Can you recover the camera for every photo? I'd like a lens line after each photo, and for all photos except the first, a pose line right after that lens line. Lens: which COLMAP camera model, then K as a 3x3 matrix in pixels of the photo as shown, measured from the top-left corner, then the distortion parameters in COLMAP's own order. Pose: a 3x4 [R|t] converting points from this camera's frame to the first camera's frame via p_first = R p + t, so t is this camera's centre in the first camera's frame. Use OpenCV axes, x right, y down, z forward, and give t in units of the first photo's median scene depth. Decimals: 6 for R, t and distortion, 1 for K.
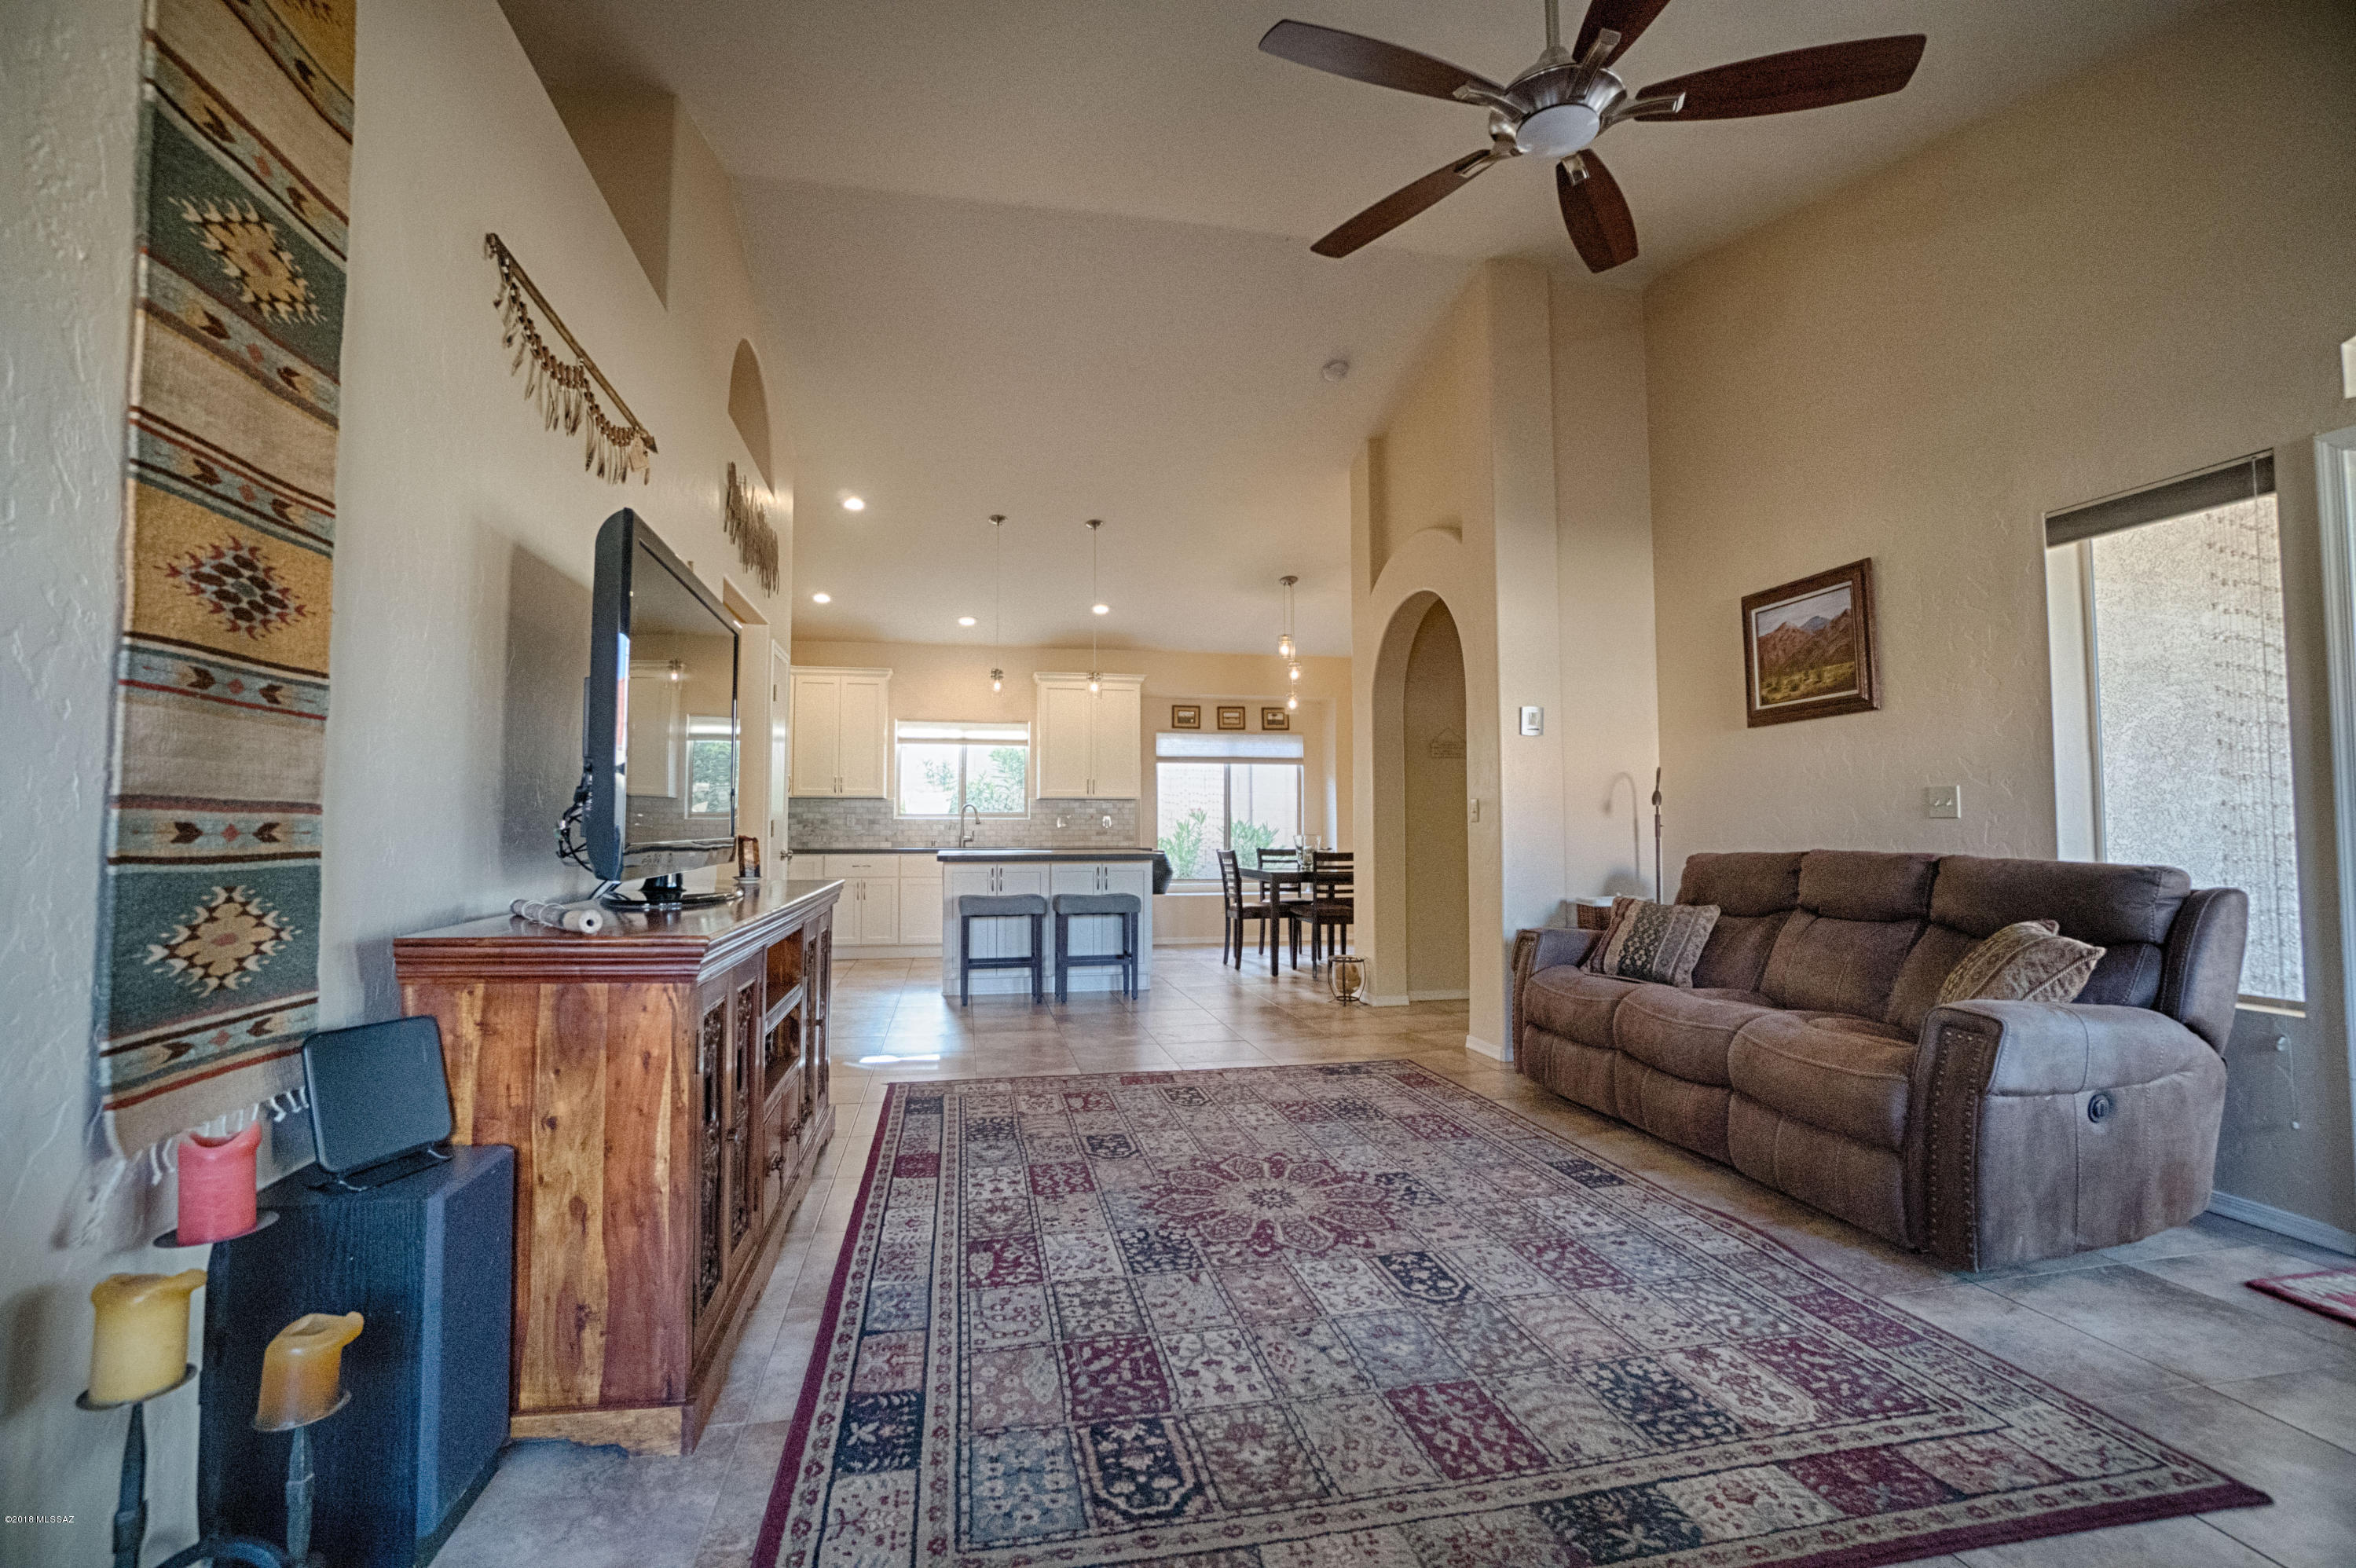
lens RADIAL K [[1033.0, 0, 1169.4], [0, 1033.0, 787.5], [0, 0, 1]] dist [-0.046726, 0.010147]
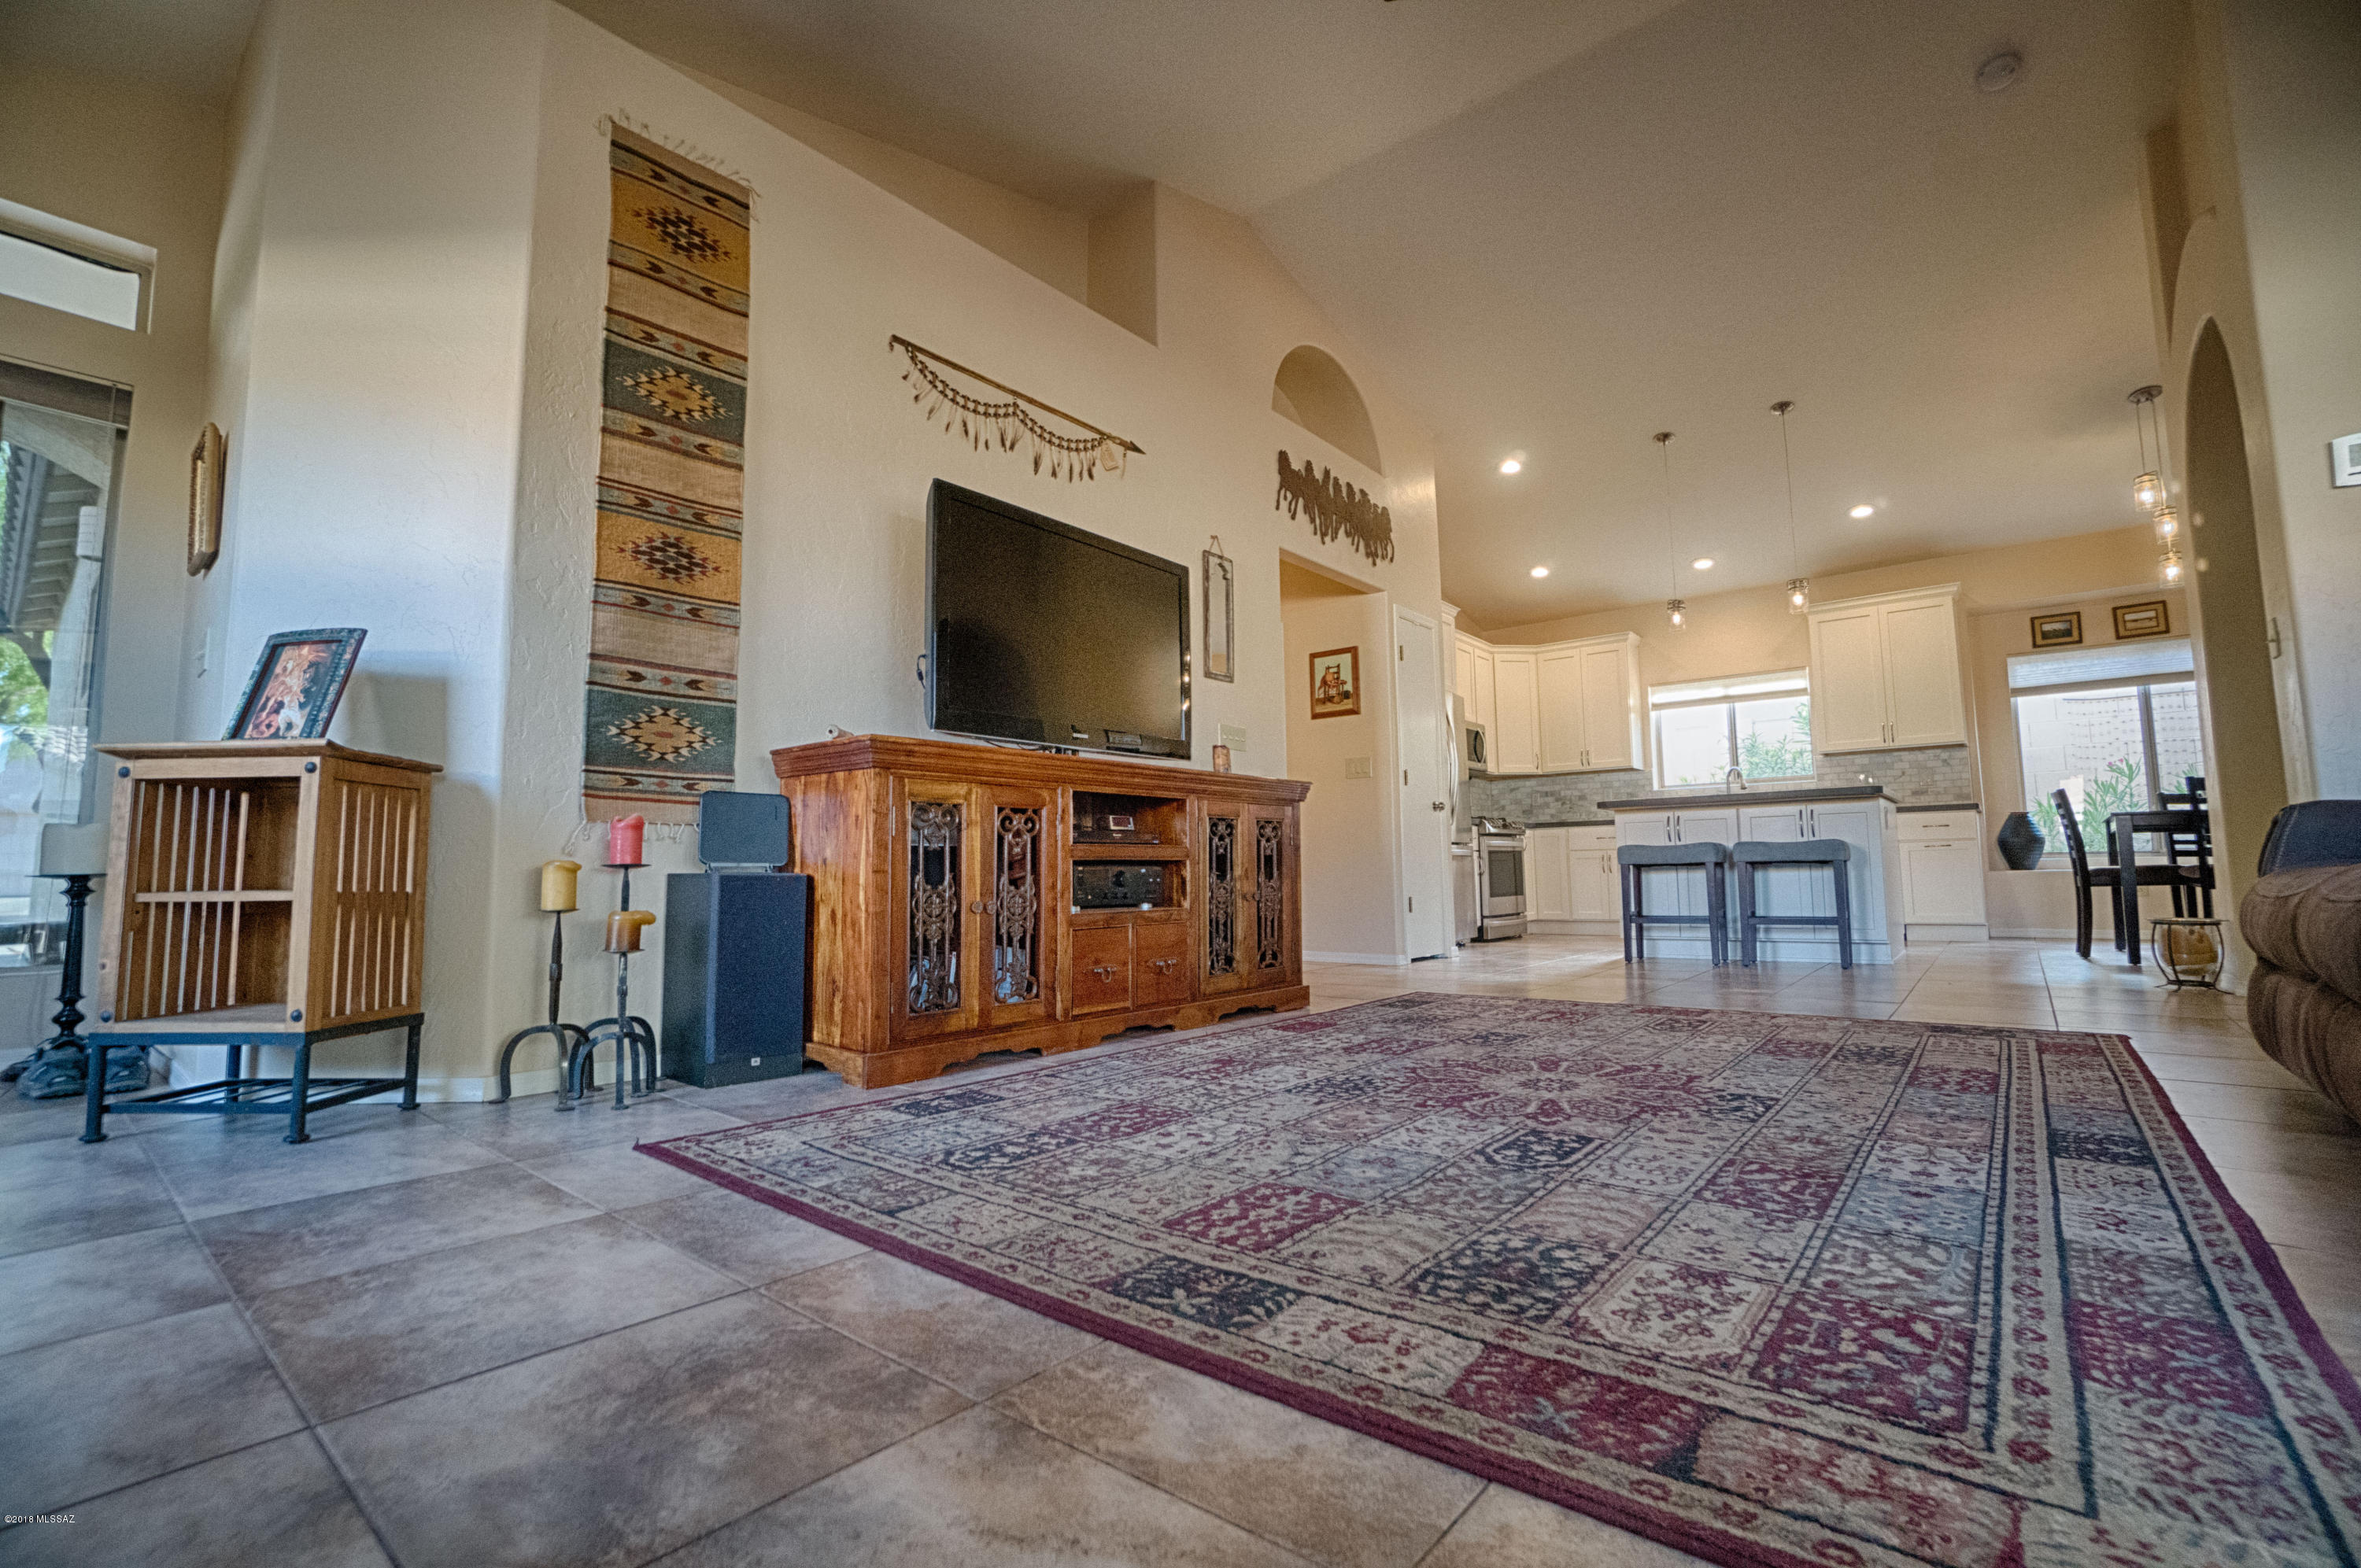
lens RADIAL K [[1035.1, 0, 1174.0], [0, 1035.1, 775.8], [0, 0, 1]] dist [-0.046726, 0.010147]
pose [[0.631180, -0.079544, -0.771547, 1.012193], [0.044629, 0.996804, -0.066258, 0.338140], [0.774351, 0.007387, 0.632713, 0.415255]]
